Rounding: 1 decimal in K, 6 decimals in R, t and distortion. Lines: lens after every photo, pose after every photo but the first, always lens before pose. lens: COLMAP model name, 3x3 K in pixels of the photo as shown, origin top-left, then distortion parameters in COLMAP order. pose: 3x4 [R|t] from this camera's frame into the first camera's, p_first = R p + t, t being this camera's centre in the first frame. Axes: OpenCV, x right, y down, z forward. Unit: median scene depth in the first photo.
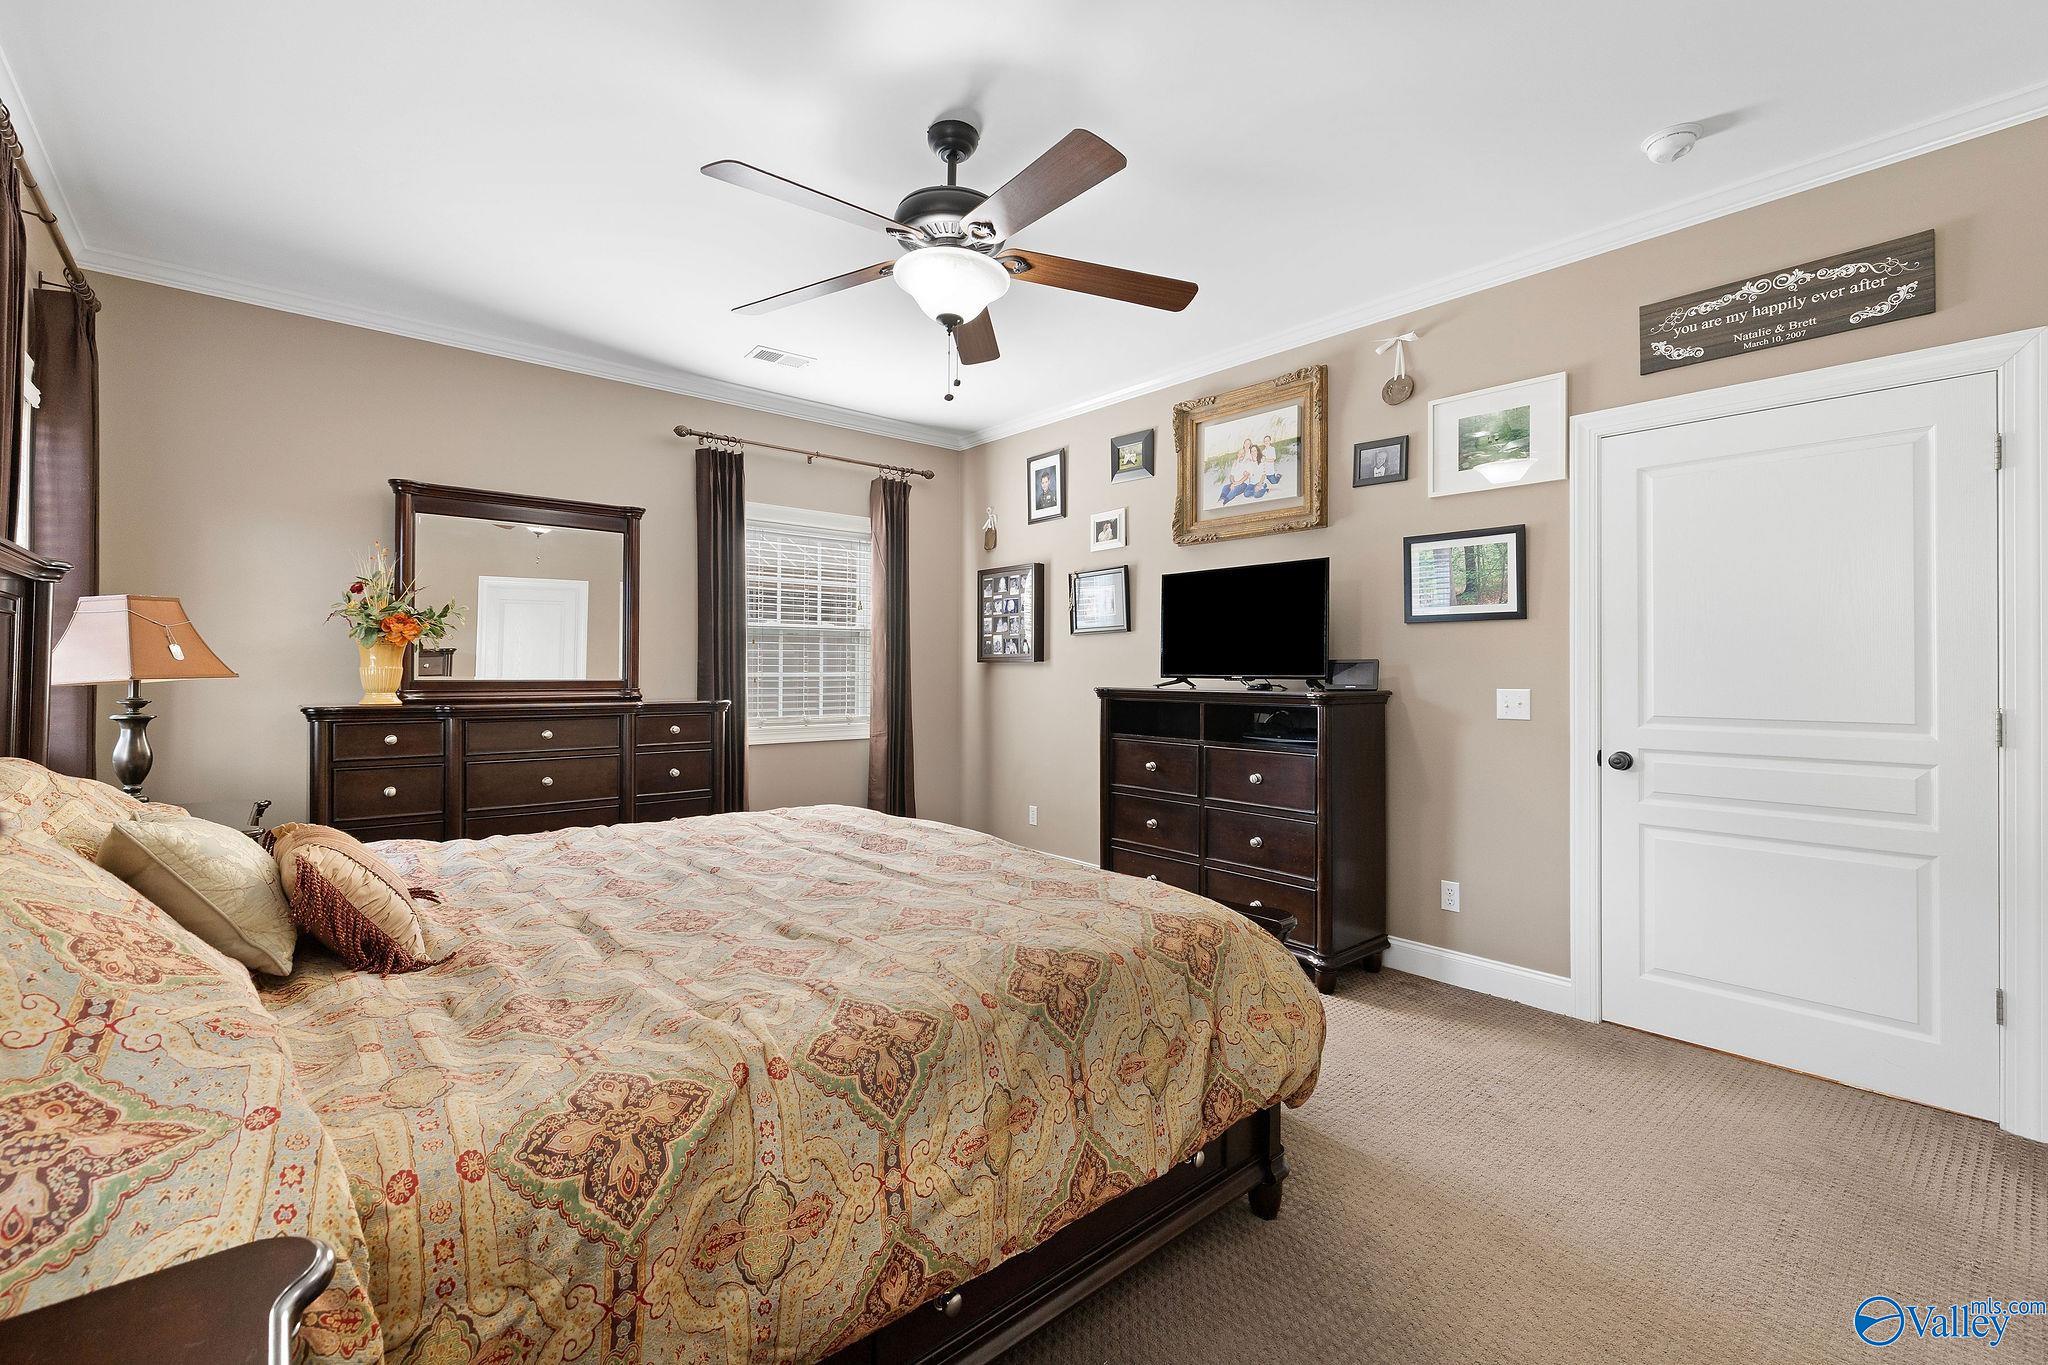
lens RADIAL K [[867.8, 0, 1025.3], [0, 867.8, 664.5], [0, 0, 1]] dist [-0.001865, -0.000096]
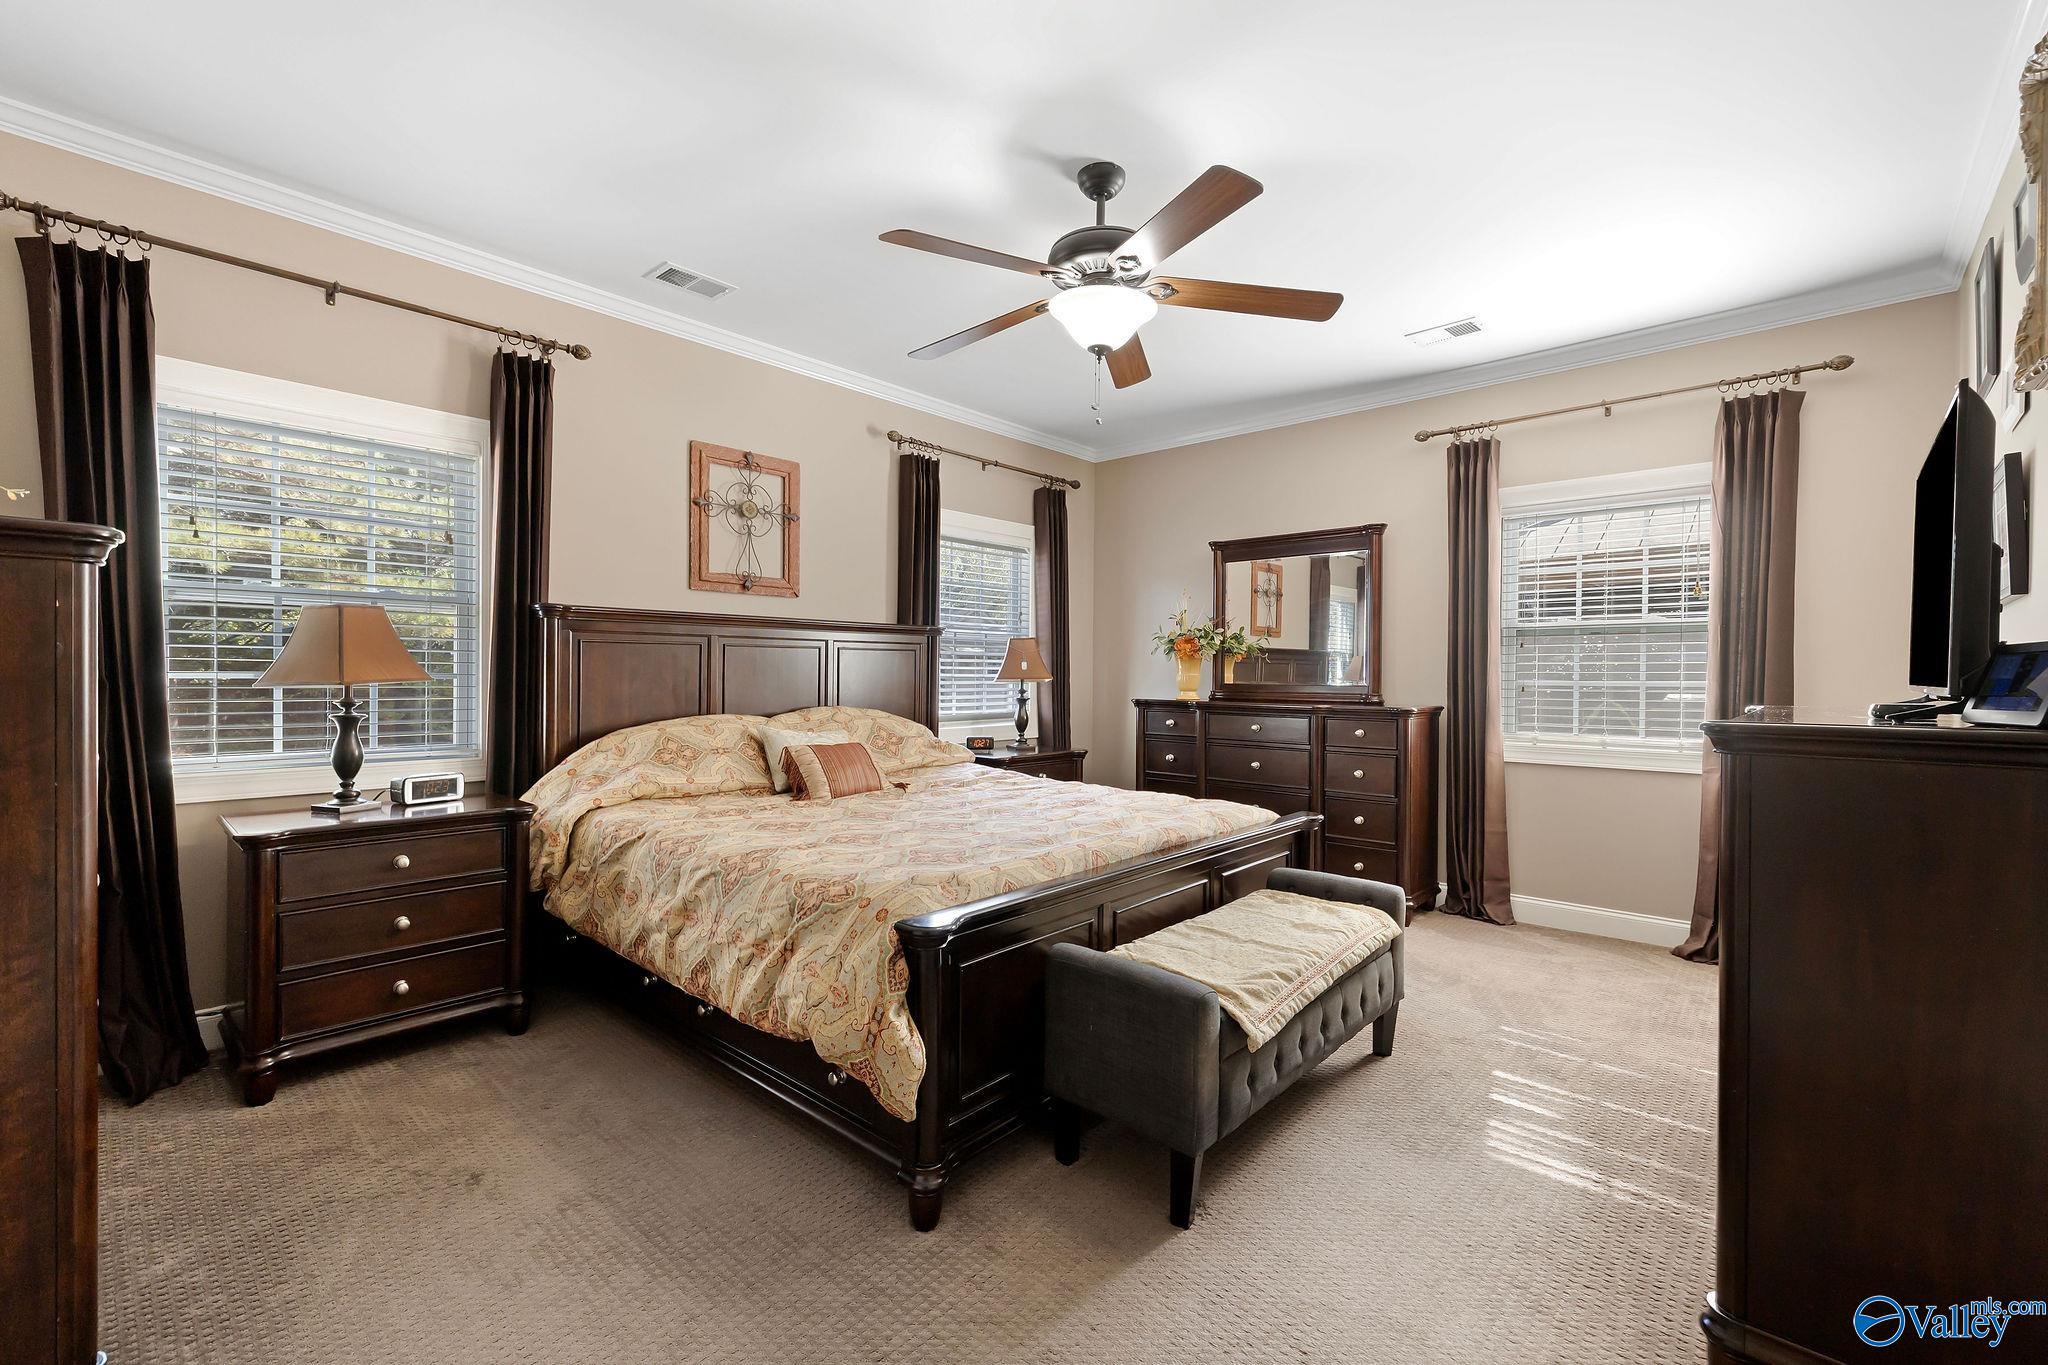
lens RADIAL K [[878.1, 0, 1024.6], [0, 878.1, 679.2], [0, 0, 1]] dist [-0.001436, -0.000232]
pose [[0.125692, 0.001805, -0.992068, 0.564002], [-0.000070, 0.999998, 0.001810, 0.007449], [0.992069, -0.000158, 0.125692, 0.438623]]
